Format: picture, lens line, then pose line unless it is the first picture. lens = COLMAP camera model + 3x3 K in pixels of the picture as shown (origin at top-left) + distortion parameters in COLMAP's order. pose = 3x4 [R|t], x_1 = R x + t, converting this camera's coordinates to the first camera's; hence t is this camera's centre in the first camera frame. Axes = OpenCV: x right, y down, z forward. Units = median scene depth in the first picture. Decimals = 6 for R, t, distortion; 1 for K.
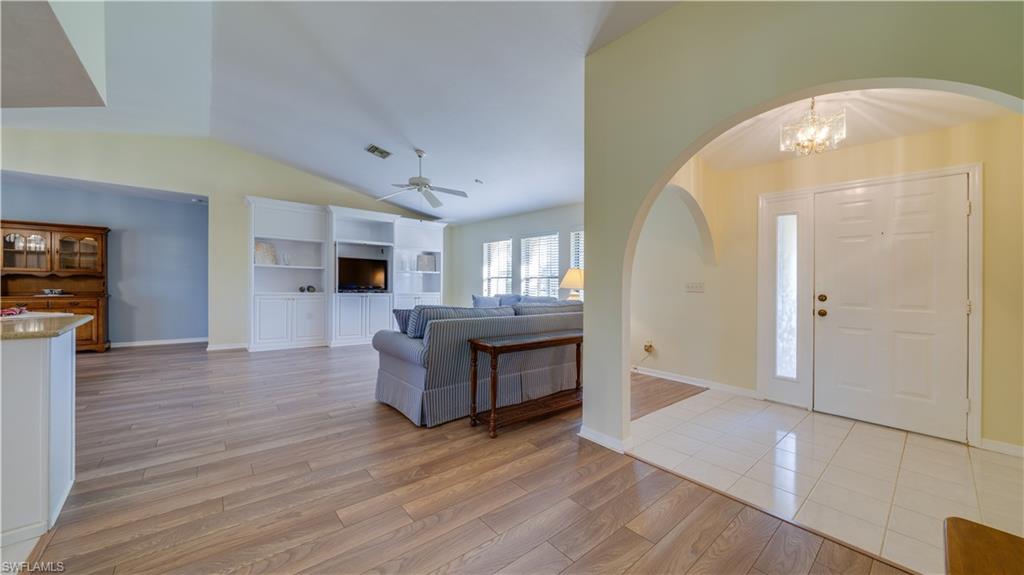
lens RADIAL K [[356.2, 0, 520.4], [0, 356.2, 283.9], [0, 0, 1]] dist [-0.008018, 0.000168]
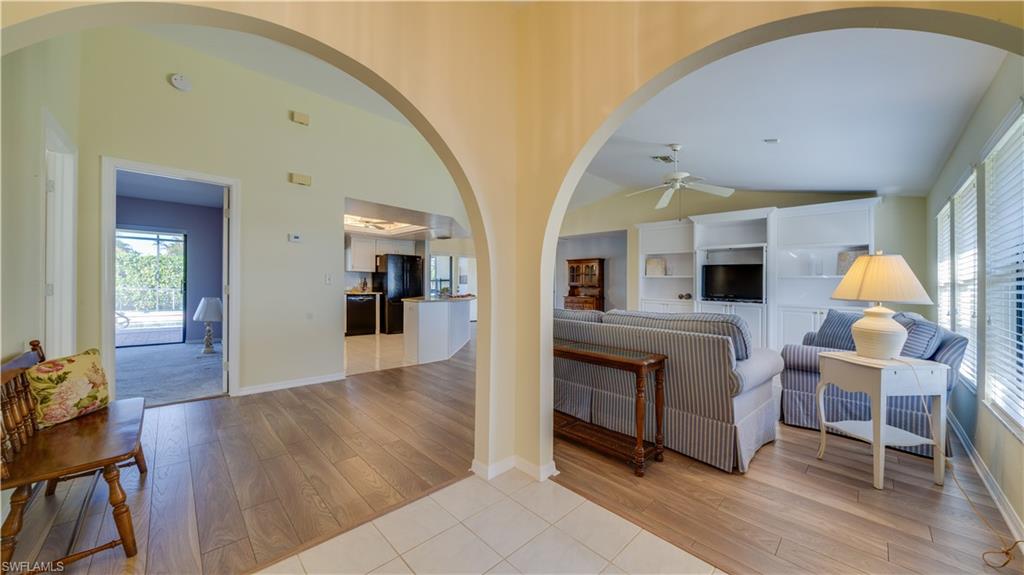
lens RADIAL K [[356.2, 0, 512.7], [0, 356.2, 293.0], [0, 0, 1]] dist [-0.008018, 0.000168]
pose [[0.051160, 0.005820, -0.998674, 0.483261], [-0.019111, 0.999806, 0.004848, 0.009416], [0.998508, 0.018837, 0.051261, 0.431529]]
